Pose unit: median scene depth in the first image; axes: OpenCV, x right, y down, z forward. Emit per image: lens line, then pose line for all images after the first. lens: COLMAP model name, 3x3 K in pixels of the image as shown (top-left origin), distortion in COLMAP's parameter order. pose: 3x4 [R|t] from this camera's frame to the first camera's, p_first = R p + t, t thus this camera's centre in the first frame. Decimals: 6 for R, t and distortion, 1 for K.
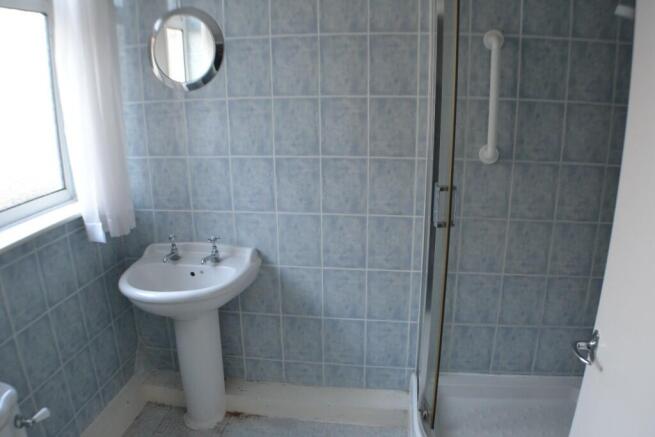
lens RADIAL K [[490.1, 0, 327.5], [0, 490.1, 218.5], [0, 0, 1]] dist [-0.203633, 0.058085]
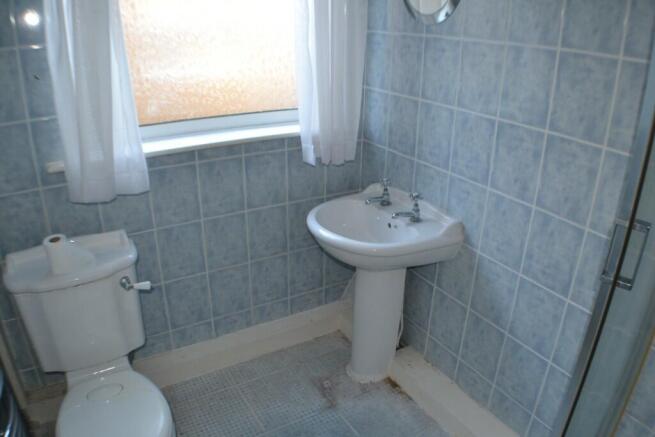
lens RADIAL K [[490.1, 0, 327.5], [0, 490.1, 218.5], [0, 0, 1]] dist [-0.203633, 0.058085]
pose [[0.627380, 0.326013, -0.707184, 0.301223], [-0.236521, 0.945019, 0.225825, -0.079879], [0.741925, 0.025586, 0.669995, 0.280637]]
